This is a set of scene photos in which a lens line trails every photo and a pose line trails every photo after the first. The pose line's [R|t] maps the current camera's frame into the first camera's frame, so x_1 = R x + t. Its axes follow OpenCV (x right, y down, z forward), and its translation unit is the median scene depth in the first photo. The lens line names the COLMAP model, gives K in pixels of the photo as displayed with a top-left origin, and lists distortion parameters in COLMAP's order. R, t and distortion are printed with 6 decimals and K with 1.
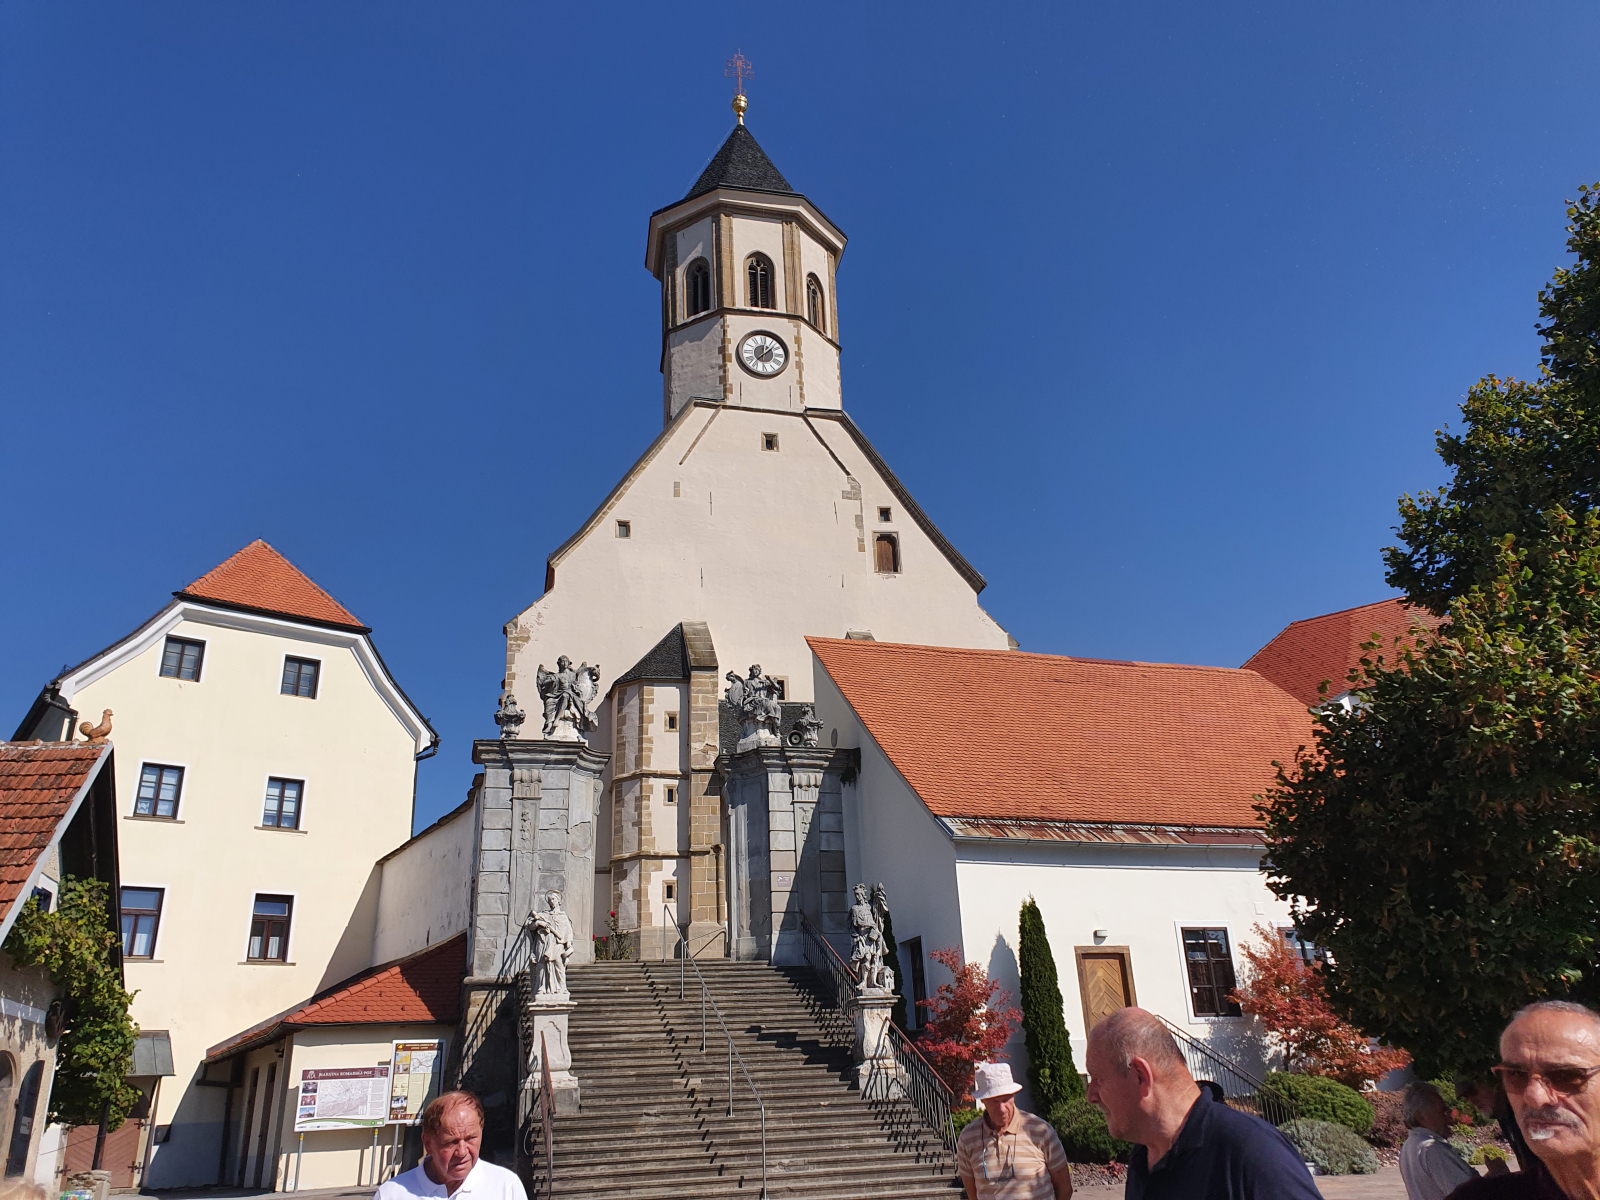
lens RADIAL K [[1241.3, 0, 816.9], [0, 1241.3, 576.9], [0, 0, 1]] dist [0.031642, -0.017391]
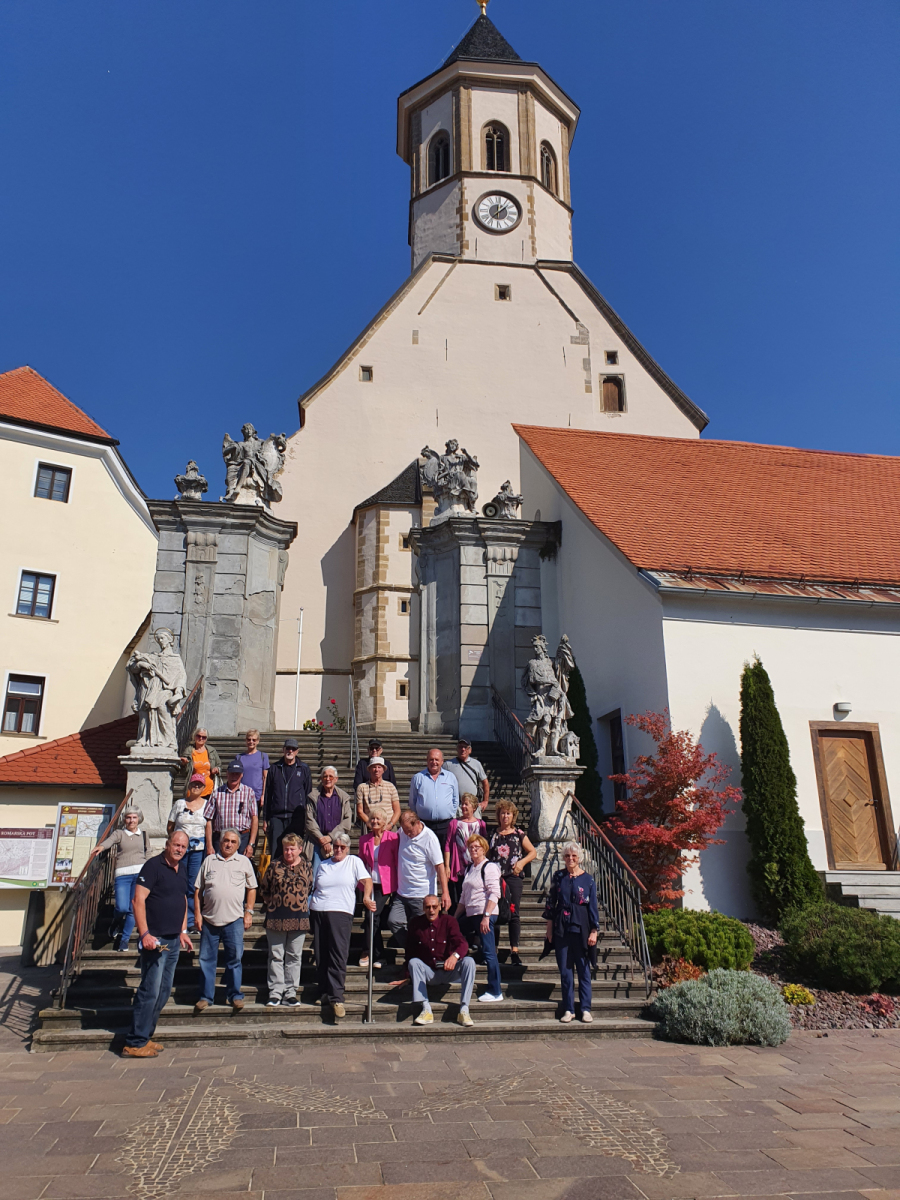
lens RADIAL K [[931.0, 0, 433.8], [0, 931.0, 586.0], [0, 0, 1]] dist [0.031642, -0.017391]
pose [[0.988747, 0.001331, -0.149588, 0.039679], [0.013375, 0.995169, 0.097259, 0.106664], [0.148995, -0.098165, 0.983953, 0.268842]]
